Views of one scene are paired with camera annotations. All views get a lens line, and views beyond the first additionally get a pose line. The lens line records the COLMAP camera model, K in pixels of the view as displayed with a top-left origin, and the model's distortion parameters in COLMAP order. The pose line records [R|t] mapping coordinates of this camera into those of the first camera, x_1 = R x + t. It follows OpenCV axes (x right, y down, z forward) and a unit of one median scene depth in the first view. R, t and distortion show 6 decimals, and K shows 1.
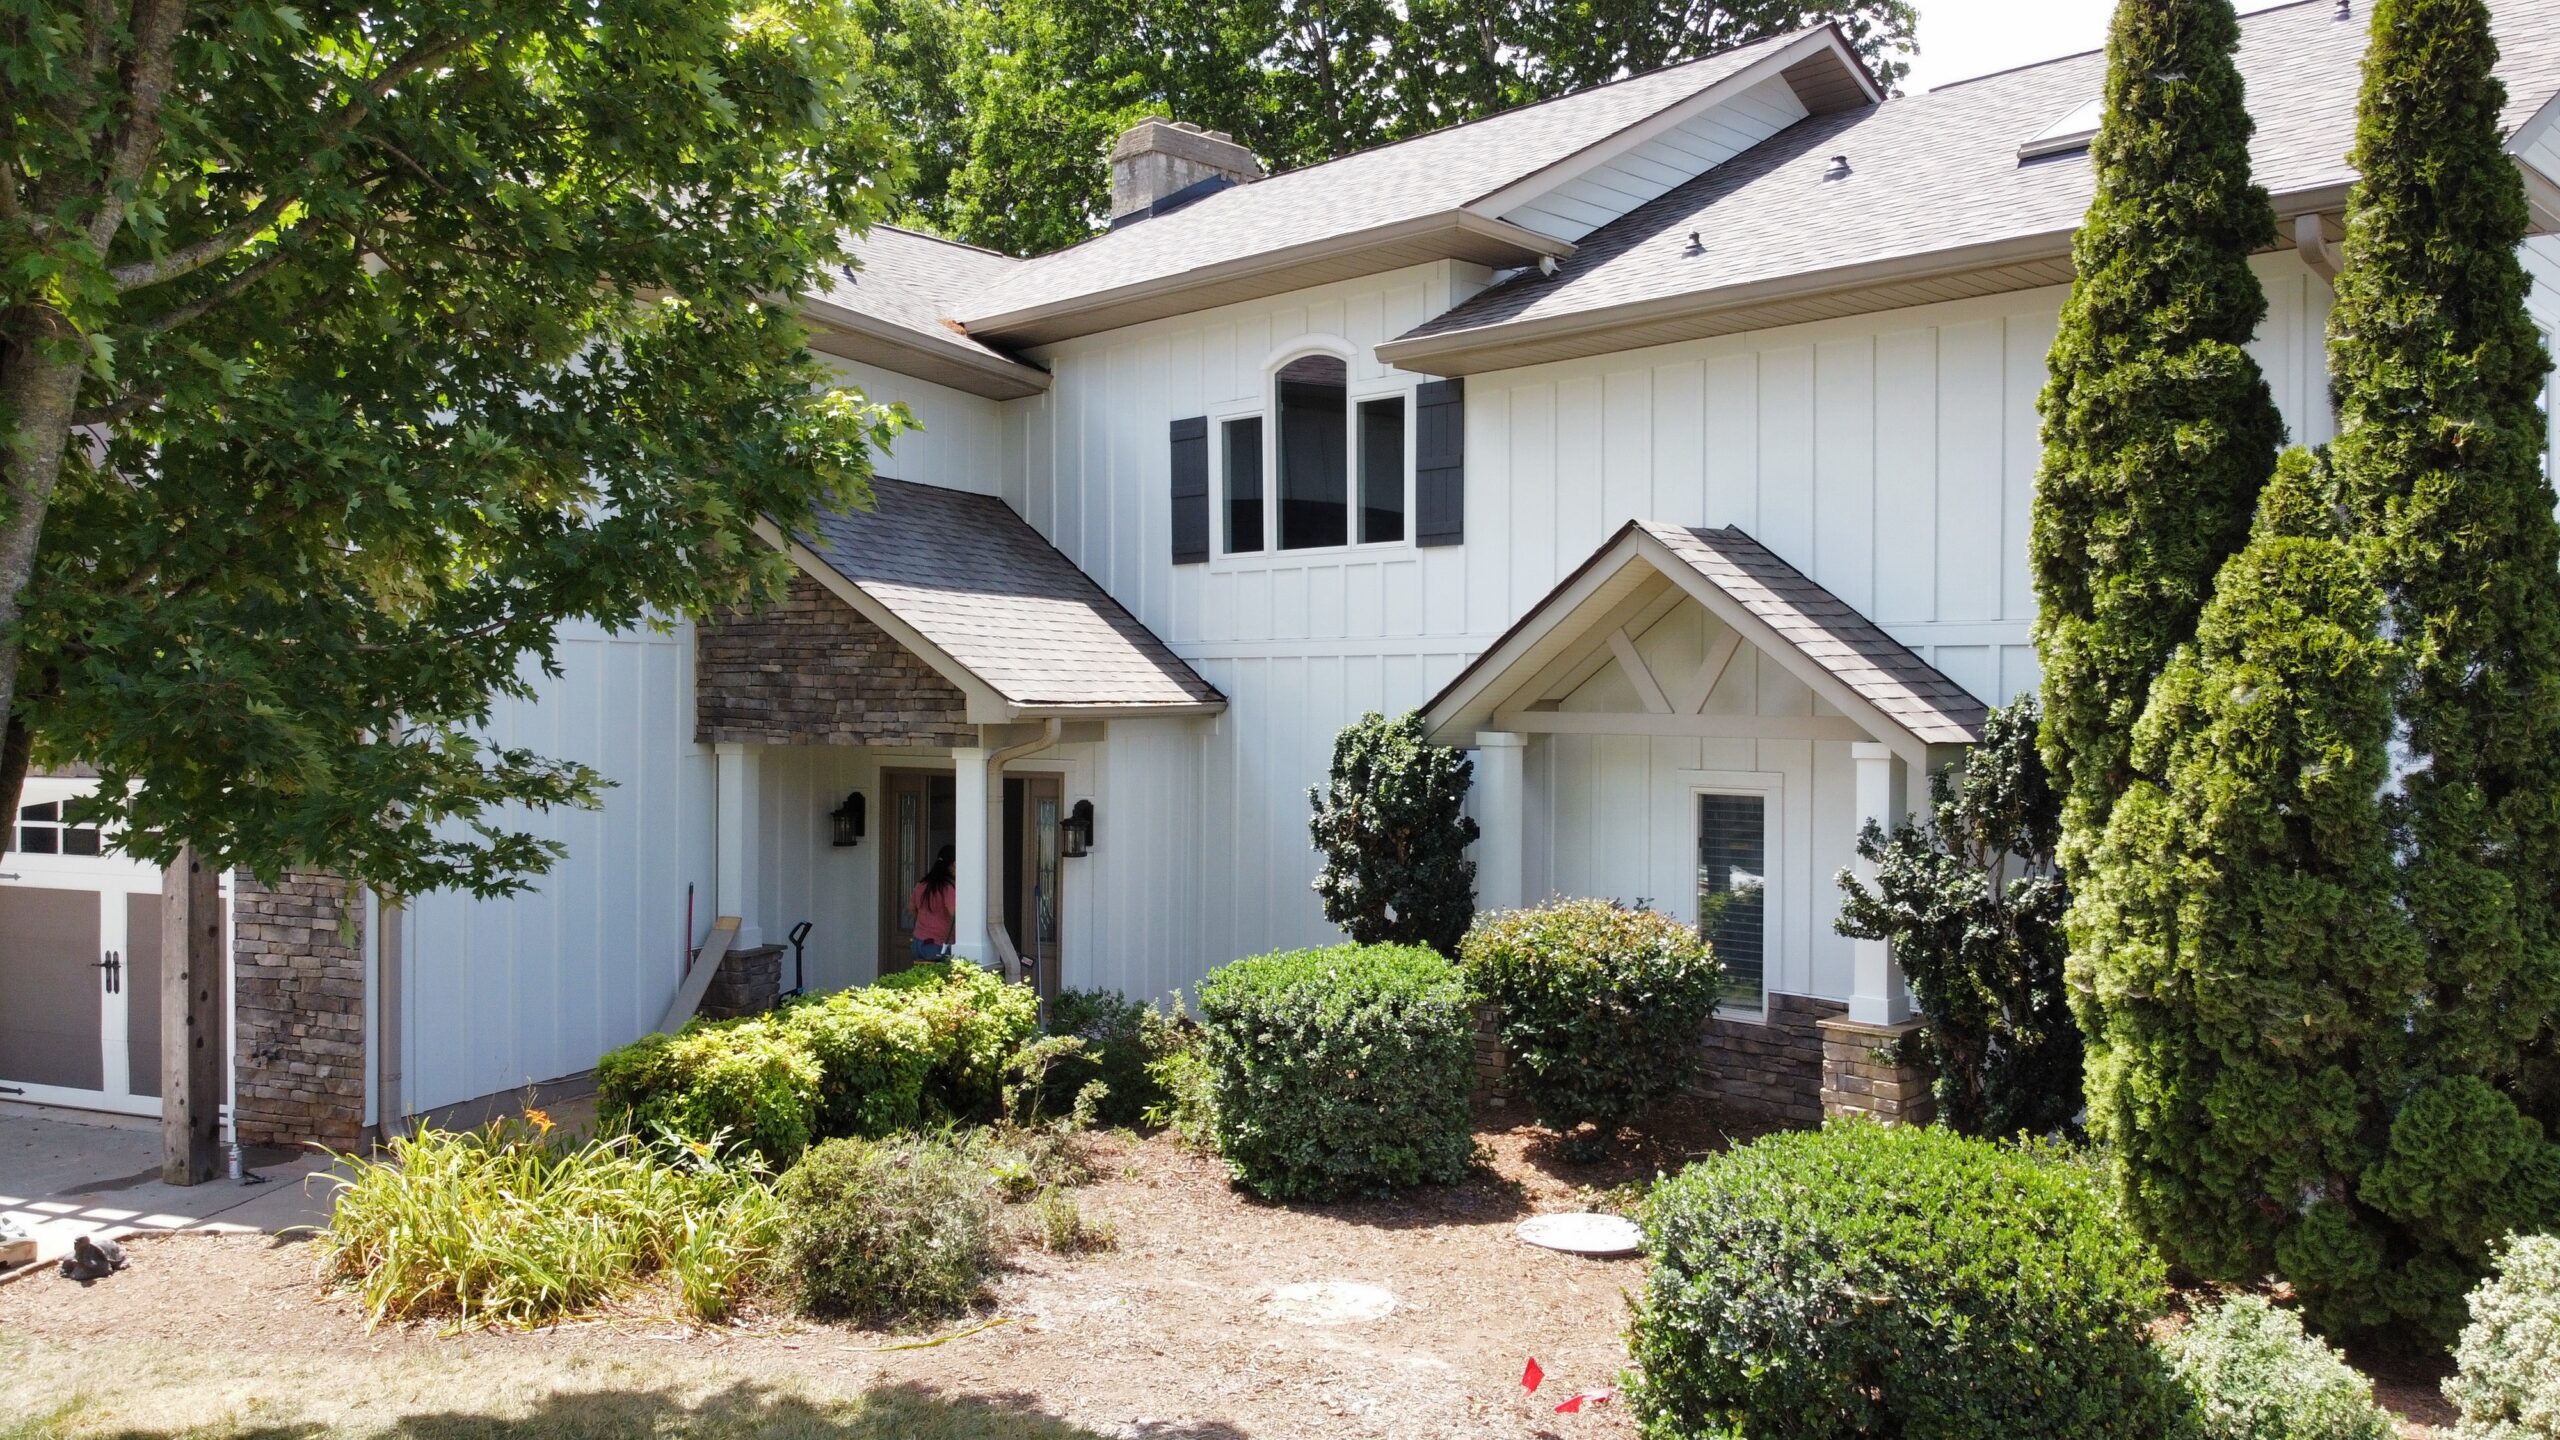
lens RADIAL K [[1933.9, 0, 1280.0], [0, 1933.9, 720.0], [0, 0, 1]] dist [0.000693, -0.005207]
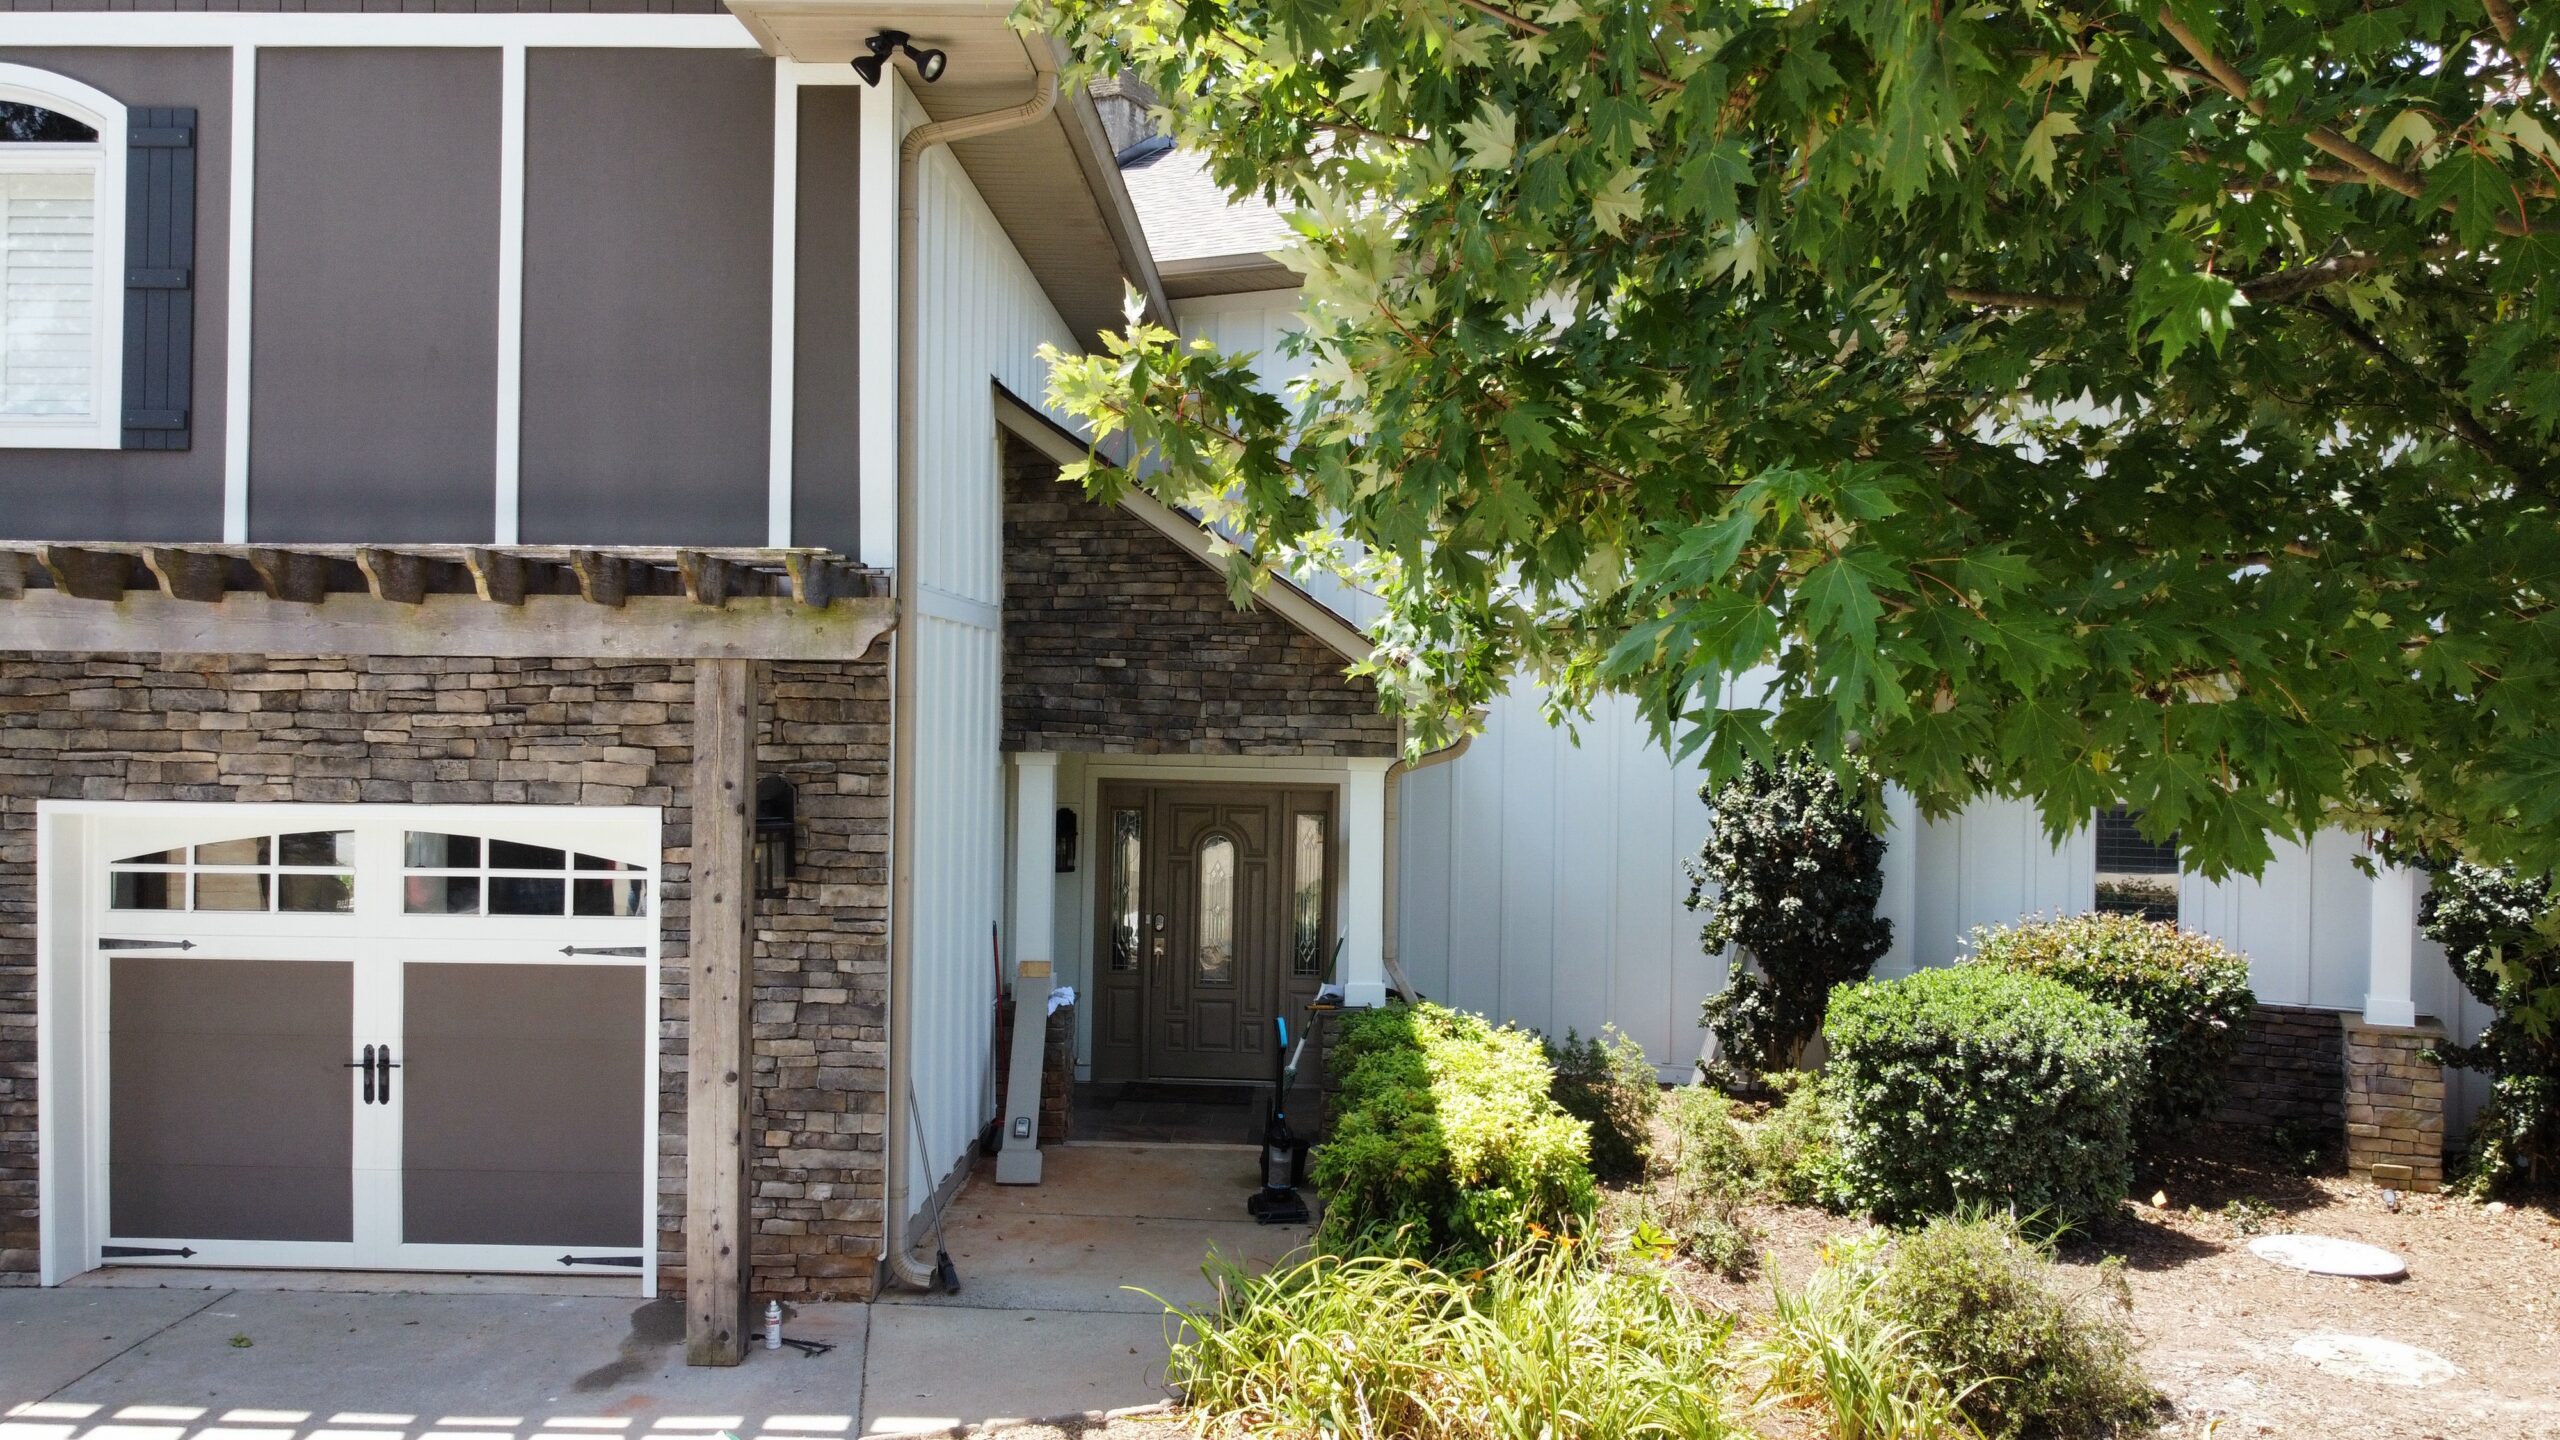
lens RADIAL K [[1933.9, 0, 1280.0], [0, 1933.9, 720.0], [0, 0, 1]] dist [0.000693, -0.005207]
pose [[0.937590, 0.005101, 0.347705, -0.538958], [-0.005223, 0.999986, -0.000585, -0.001898], [-0.347703, -0.001268, 0.937604, 0.213119]]
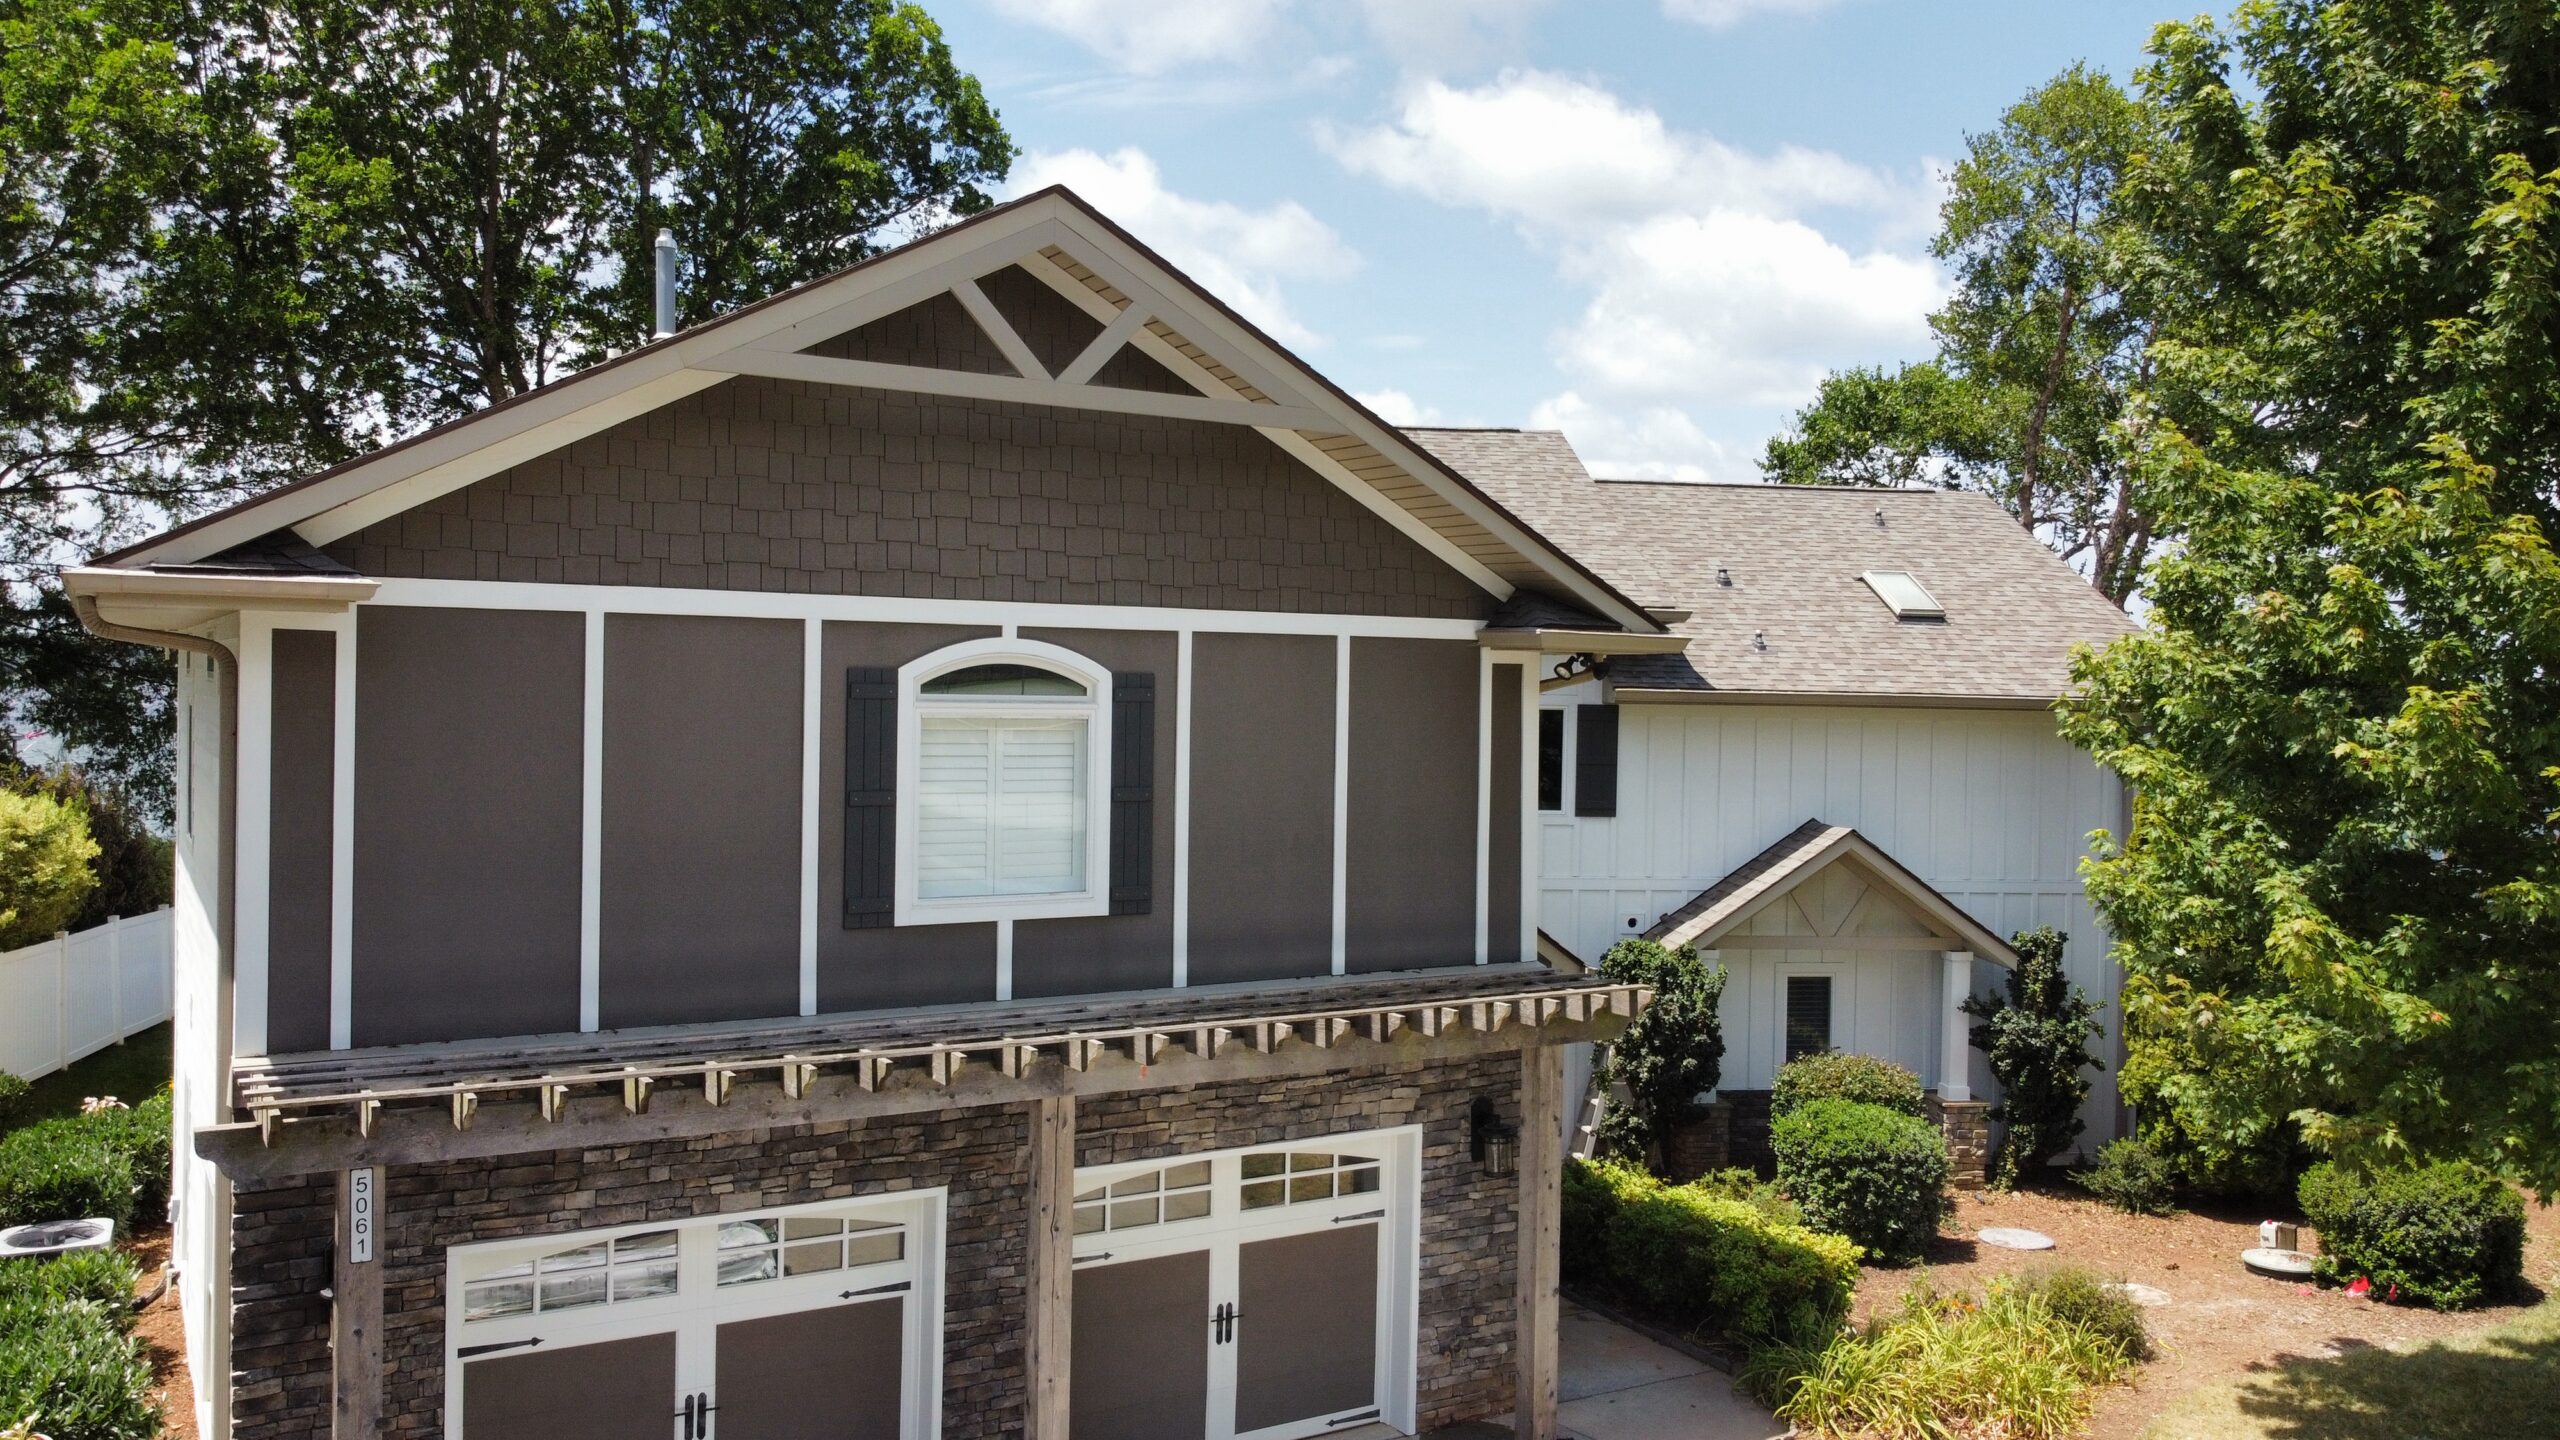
lens RADIAL K [[1933.9, 0, 1280.0], [0, 1933.9, 720.0], [0, 0, 1]] dist [0.000693, -0.005207]
pose [[0.604236, -0.007940, 0.796766, -1.413038], [-0.008224, 0.999835, 0.016201, -0.212344], [-0.796763, -0.016342, 0.604071, 0.349045]]
